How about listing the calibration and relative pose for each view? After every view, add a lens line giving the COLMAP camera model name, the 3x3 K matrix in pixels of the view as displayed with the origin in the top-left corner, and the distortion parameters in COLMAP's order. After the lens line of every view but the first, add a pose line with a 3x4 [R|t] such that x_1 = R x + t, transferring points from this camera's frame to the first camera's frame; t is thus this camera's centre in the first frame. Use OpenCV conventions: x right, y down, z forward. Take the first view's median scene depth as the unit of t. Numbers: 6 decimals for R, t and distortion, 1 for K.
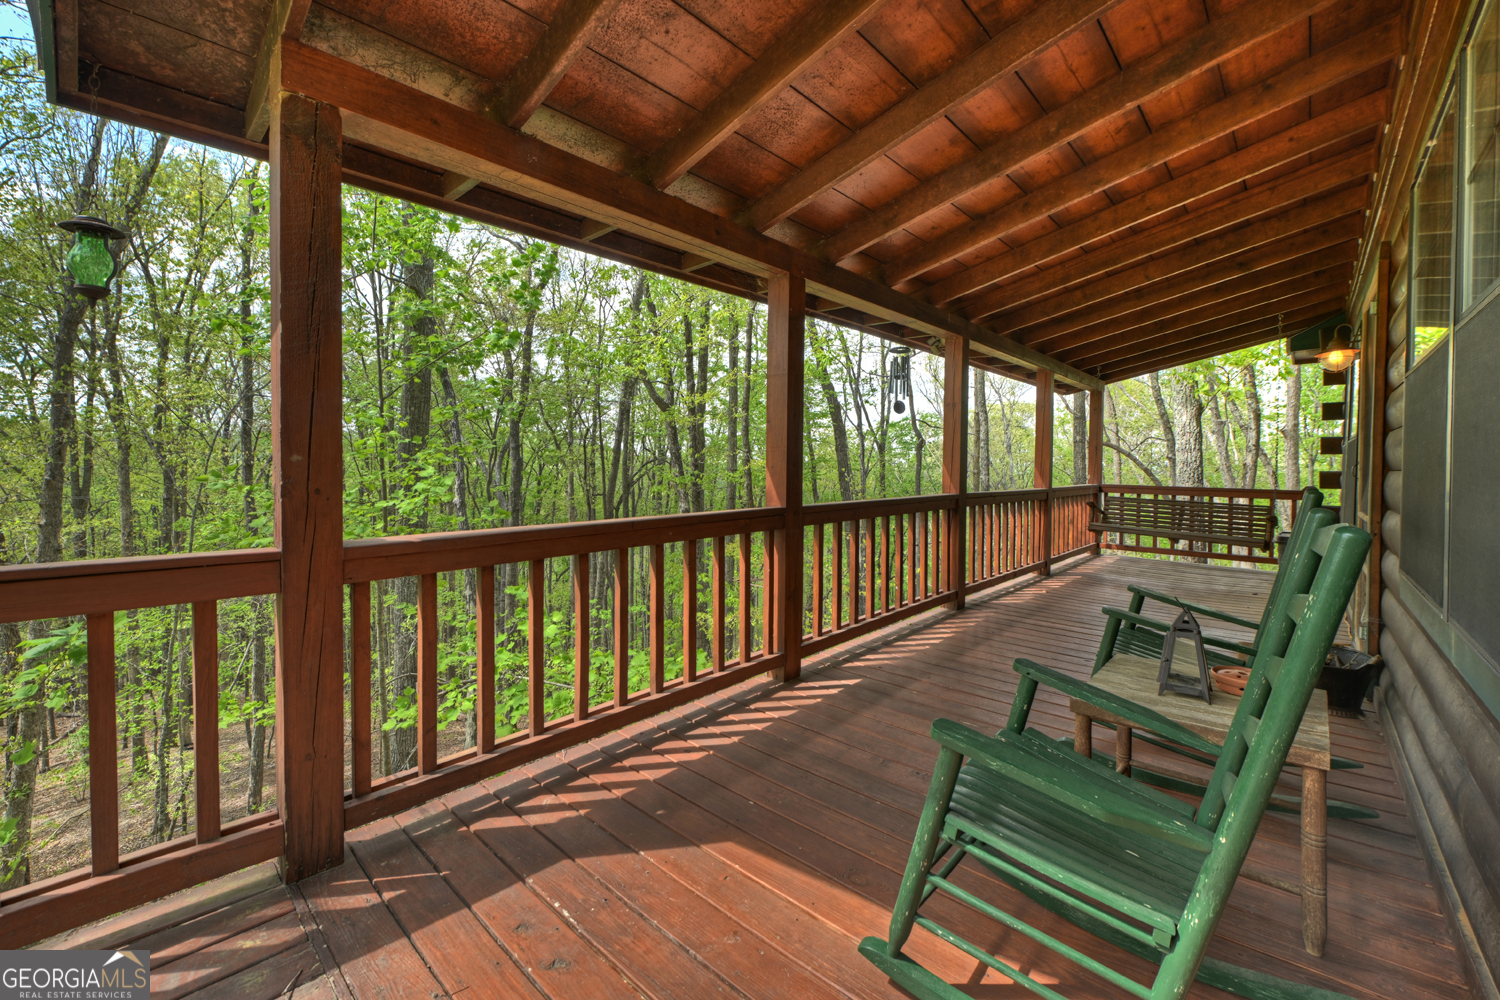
lens RADIAL K [[600.5, 0, 764.1], [0, 600.5, 494.7], [0, 0, 1]] dist [-0.009748, -0.000183]
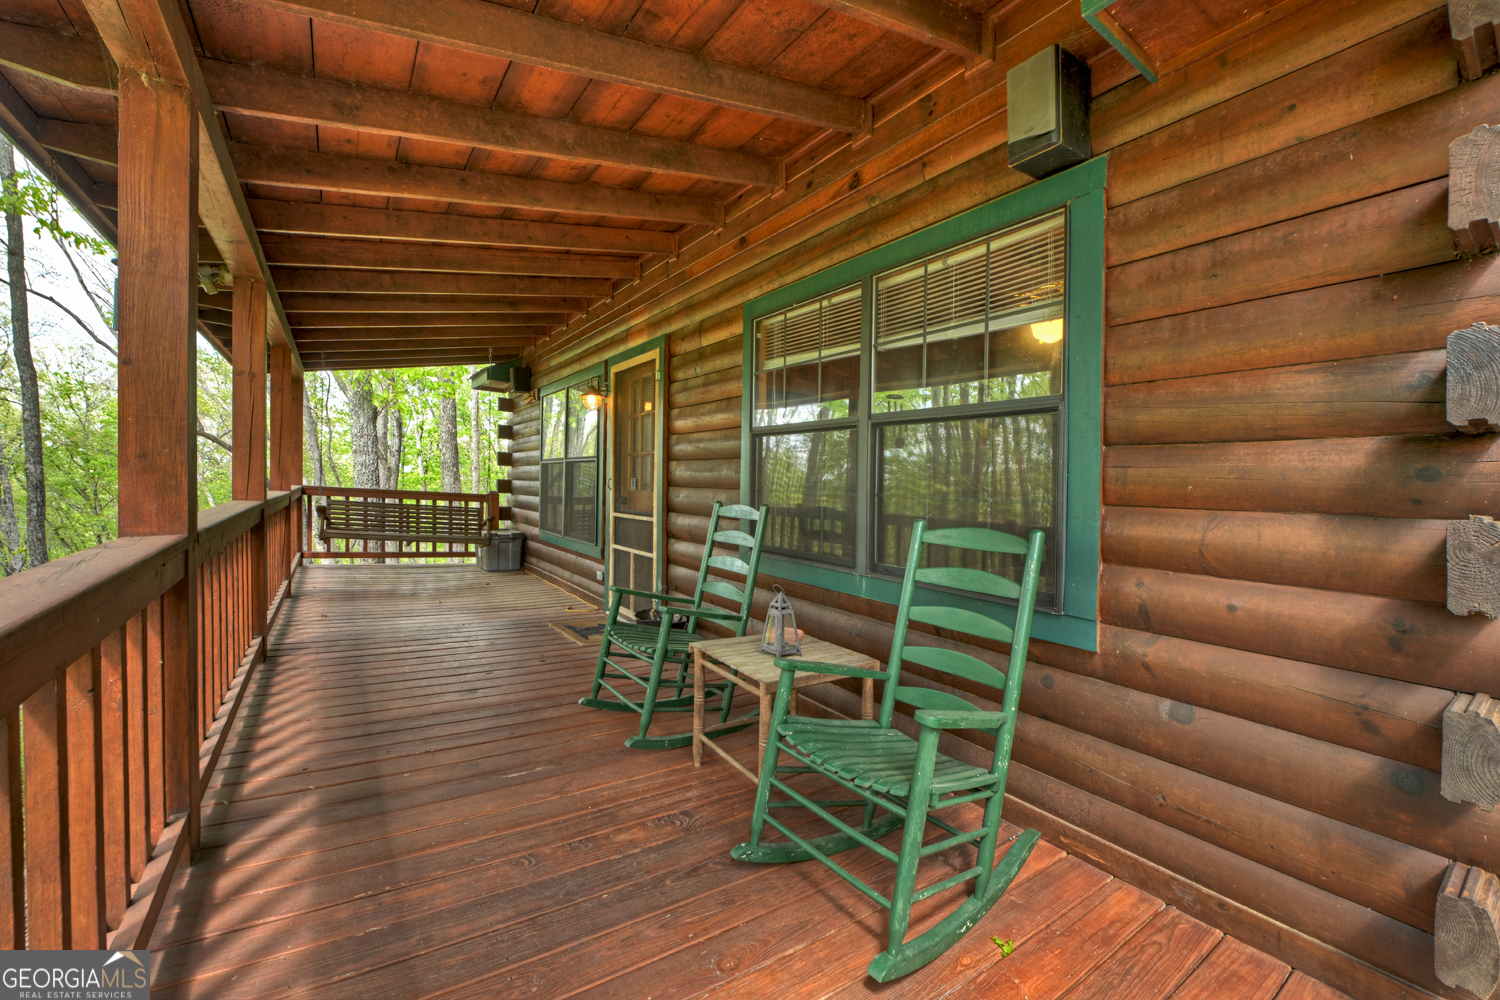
lens RADIAL K [[600.5, 0, 753.1], [0, 600.5, 503.7], [0, 0, 1]] dist [-0.009748, -0.000183]
pose [[0.219918, -0.013789, 0.975421, -0.182210], [-0.007247, 0.999849, 0.015768, -0.011550], [-0.975491, -0.010536, 0.219785, 0.198236]]
